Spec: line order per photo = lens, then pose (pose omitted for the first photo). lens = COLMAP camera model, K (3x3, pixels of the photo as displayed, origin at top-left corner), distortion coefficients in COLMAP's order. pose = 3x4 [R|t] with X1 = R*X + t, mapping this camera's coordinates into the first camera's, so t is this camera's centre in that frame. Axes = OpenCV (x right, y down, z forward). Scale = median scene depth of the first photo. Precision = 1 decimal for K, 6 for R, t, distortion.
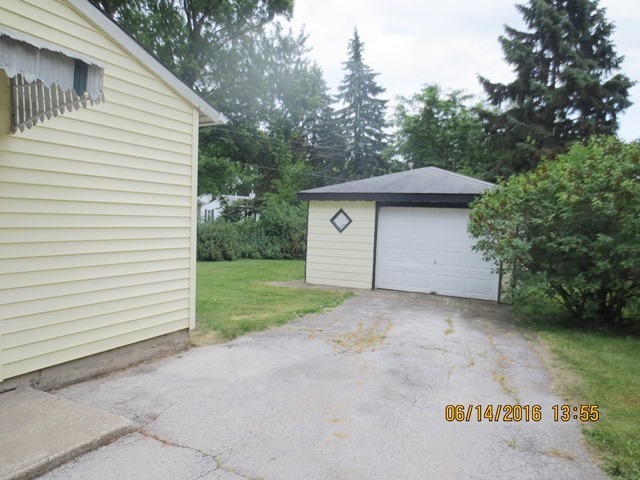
lens RADIAL K [[460.8, 0, 319.7], [0, 460.8, 239.0], [0, 0, 1]] dist [-0.022643, -0.000915]
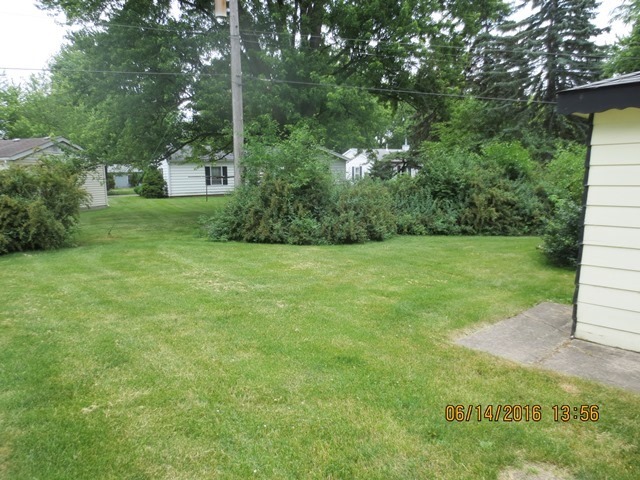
lens RADIAL K [[460.8, 0, 322.0], [0, 460.8, 239.1], [0, 0, 1]] dist [-0.022643, -0.000915]
pose [[0.948437, -0.002374, -0.316958, -0.038308], [0.031707, 0.995667, 0.087419, -0.008312], [0.315377, -0.092962, 0.944402, 0.208098]]
